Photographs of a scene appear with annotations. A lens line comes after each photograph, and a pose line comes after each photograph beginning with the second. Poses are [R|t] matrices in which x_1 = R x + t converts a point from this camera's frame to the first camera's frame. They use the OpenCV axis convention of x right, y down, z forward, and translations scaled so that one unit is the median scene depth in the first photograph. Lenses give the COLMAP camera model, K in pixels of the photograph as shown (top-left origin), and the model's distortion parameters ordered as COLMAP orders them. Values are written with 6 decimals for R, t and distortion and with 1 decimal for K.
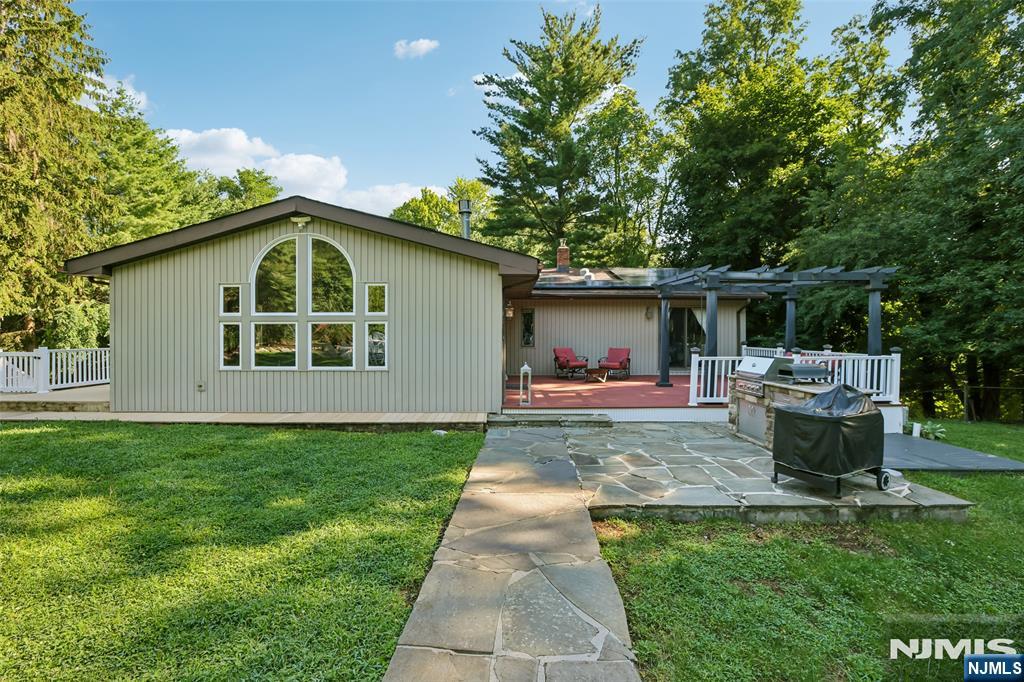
lens RADIAL K [[476.0, 0, 511.1], [0, 476.0, 330.2], [0, 0, 1]] dist [-0.050937, 0.017508]
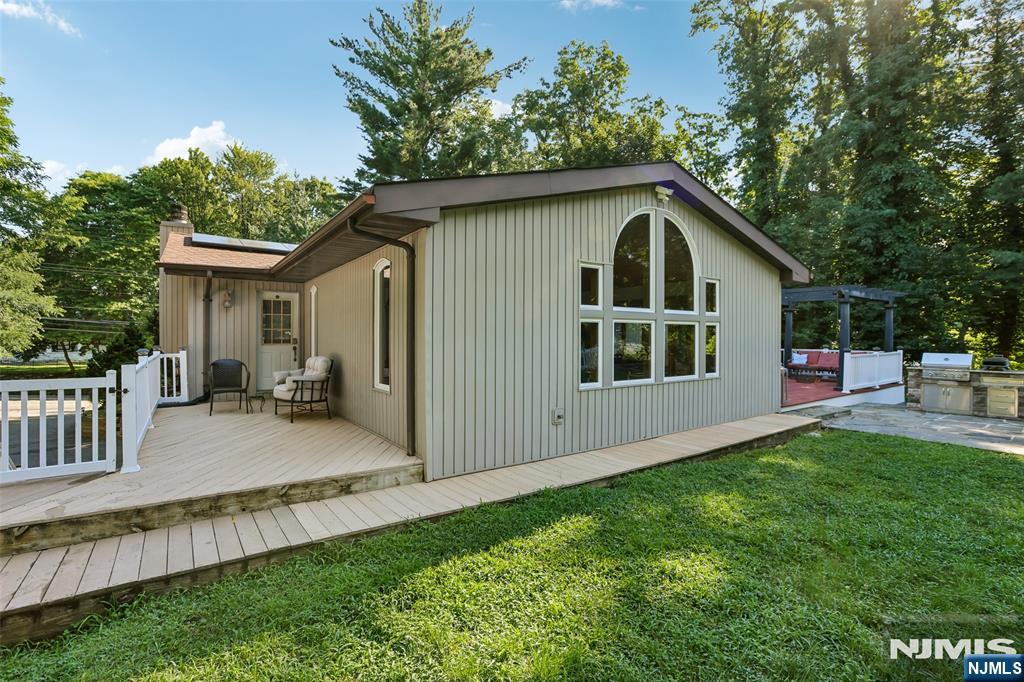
lens RADIAL K [[476.0, 0, 511.1], [0, 476.0, 330.2], [0, 0, 1]] dist [-0.050937, 0.017508]
pose [[0.819661, 0.010192, 0.572758, -1.091709], [-0.004643, 0.999927, -0.011149, 0.007972], [-0.572830, 0.006479, 0.819649, 0.493026]]
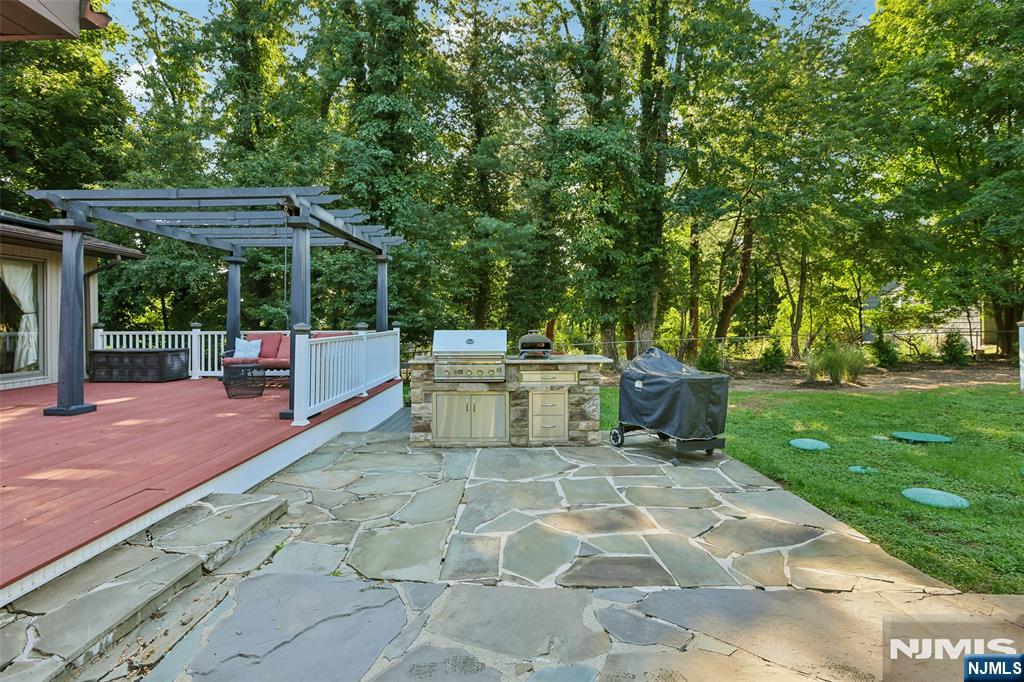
lens RADIAL K [[476.0, 0, 511.1], [0, 476.0, 330.2], [0, 0, 1]] dist [-0.050937, 0.017508]
pose [[0.022587, -0.019895, 0.999547, -0.173839], [0.002560, 0.999800, 0.019842, 0.035583], [-0.999742, 0.002111, 0.022634, 0.742290]]
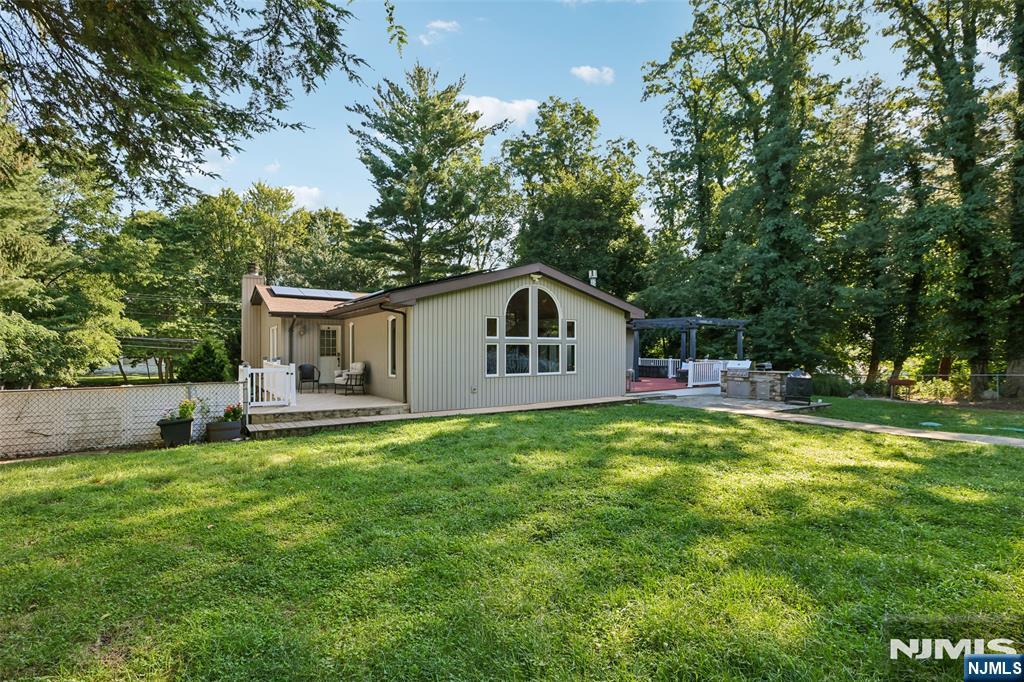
lens RADIAL K [[490.4, 0, 513.8], [0, 490.4, 339.1], [0, 0, 1]] dist [-0.053838, 0.000150]
pose [[0.826406, 0.012107, 0.562944, -1.380371], [-0.001359, 0.999809, -0.019508, 0.000200], [-0.563072, 0.015356, 0.826265, -0.268537]]
